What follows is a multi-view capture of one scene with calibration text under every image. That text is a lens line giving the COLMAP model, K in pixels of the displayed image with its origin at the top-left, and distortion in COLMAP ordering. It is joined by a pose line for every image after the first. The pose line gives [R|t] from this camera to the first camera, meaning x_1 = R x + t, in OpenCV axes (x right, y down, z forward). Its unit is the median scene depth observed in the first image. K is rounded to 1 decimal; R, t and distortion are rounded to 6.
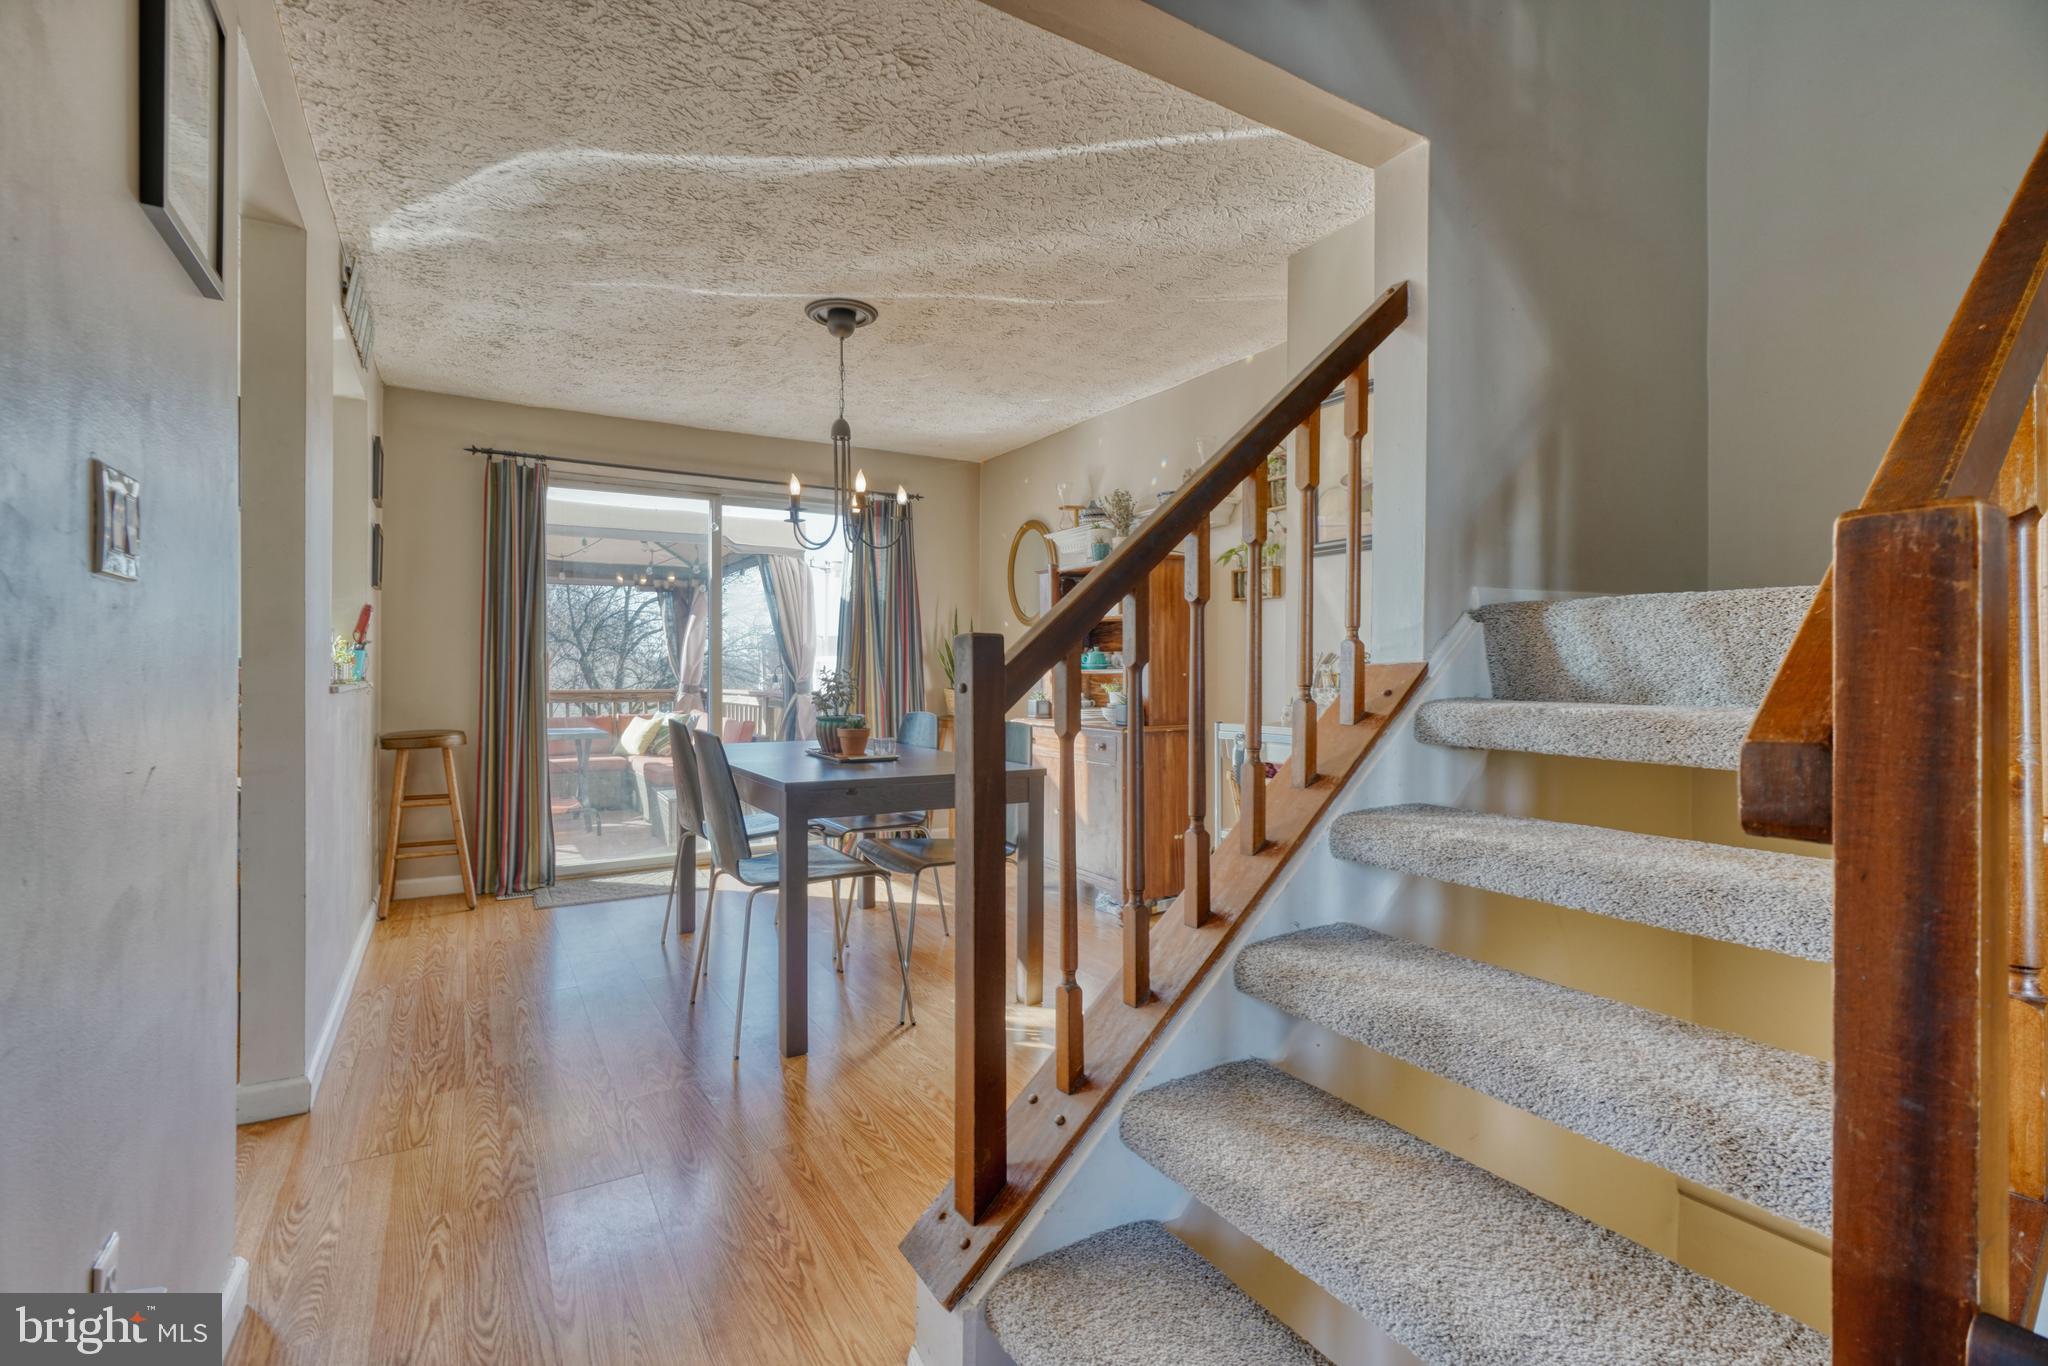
lens RADIAL K [[925.2, 0, 1019.2], [0, 925.2, 682.0], [0, 0, 1]] dist [-0.012721, 0.003913]
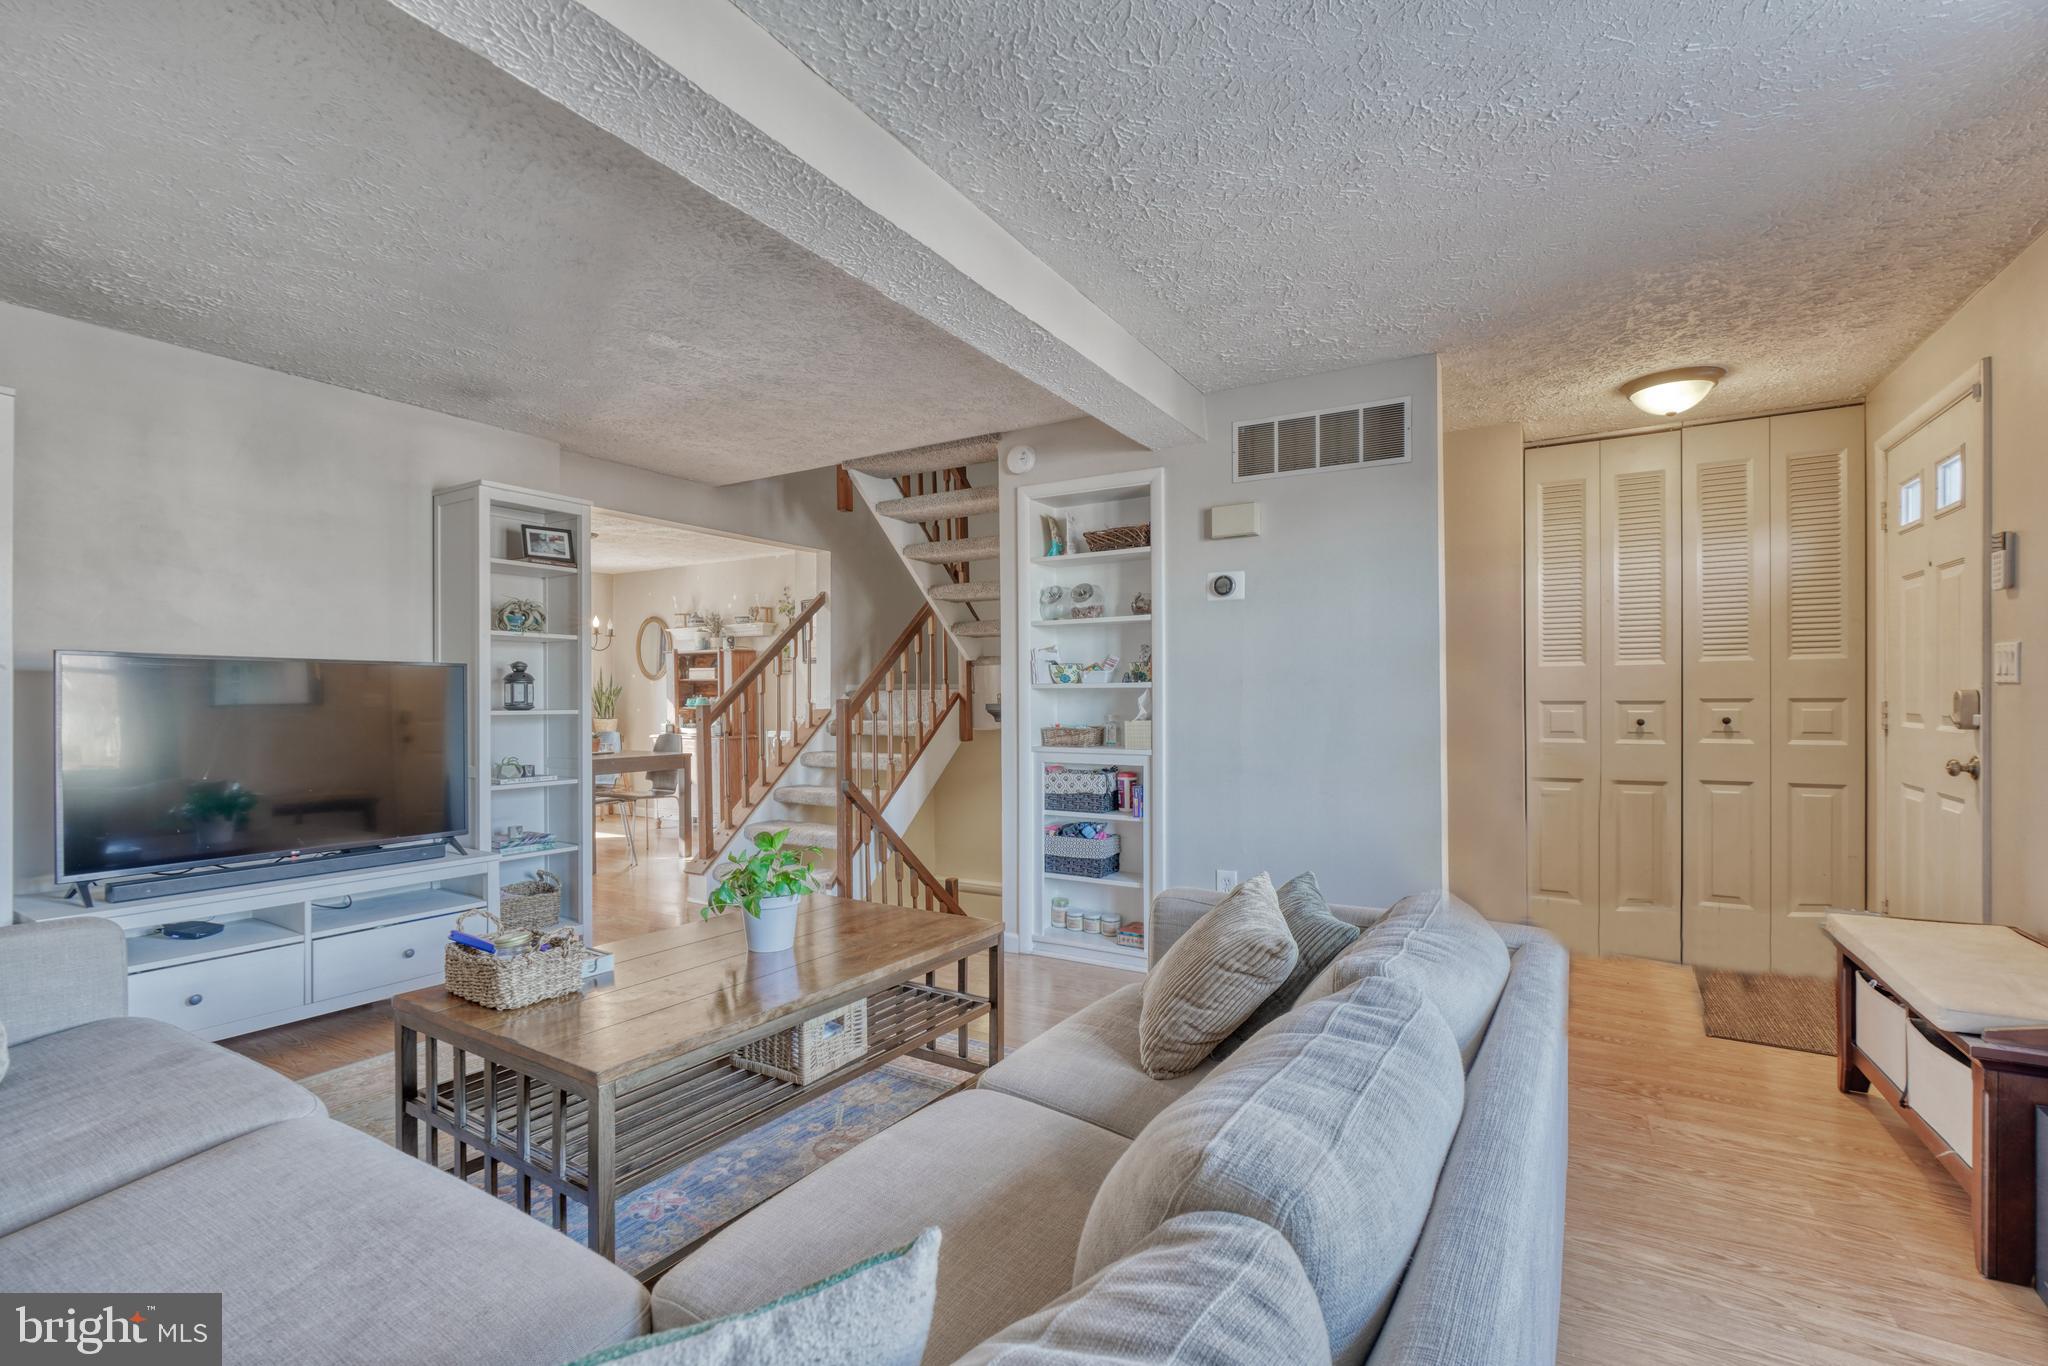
lens RADIAL K [[925.2, 0, 1013.5], [0, 925.2, 691.1], [0, 0, 1]] dist [-0.012721, 0.003913]
pose [[0.888776, -0.011021, 0.458210, -0.510147], [0.013630, 0.999904, -0.002389, -0.071002], [-0.458140, 0.008369, 0.888841, -2.311935]]
